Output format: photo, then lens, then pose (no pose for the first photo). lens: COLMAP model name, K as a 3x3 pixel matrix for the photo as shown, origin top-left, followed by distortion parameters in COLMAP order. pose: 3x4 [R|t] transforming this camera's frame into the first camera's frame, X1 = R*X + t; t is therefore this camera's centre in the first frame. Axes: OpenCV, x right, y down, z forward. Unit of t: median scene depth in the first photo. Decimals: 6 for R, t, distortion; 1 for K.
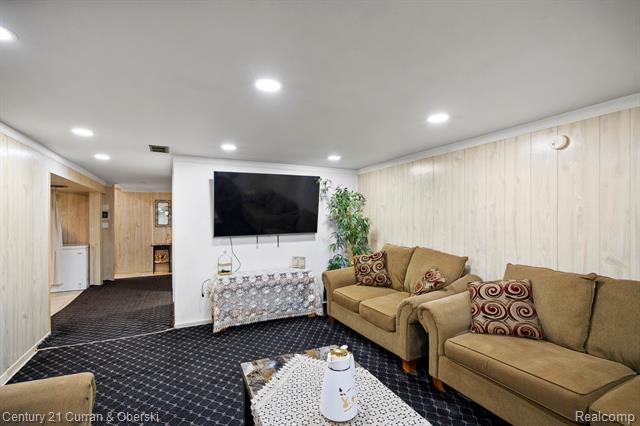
lens RADIAL K [[292.9, 0, 316.3], [0, 292.9, 216.0], [0, 0, 1]] dist [-0.002119, -0.000188]
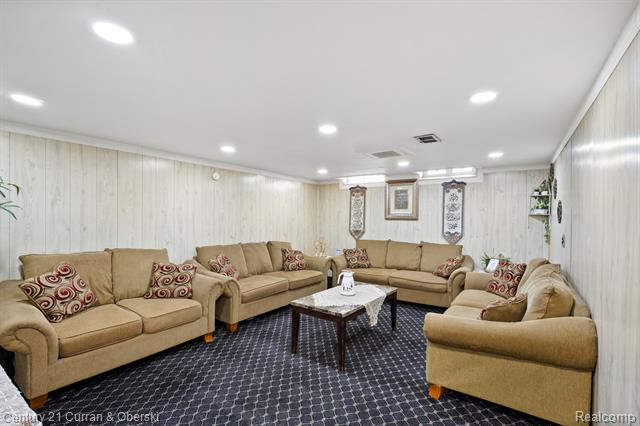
lens RADIAL K [[292.9, 0, 318.1], [0, 292.9, 217.6], [0, 0, 1]] dist [-0.002119, -0.000188]
pose [[-0.472299, -0.005002, 0.881424, -0.894742], [-0.023698, 0.999694, -0.007025, 0.003943], [-0.881120, -0.024206, -0.472274, 1.064049]]
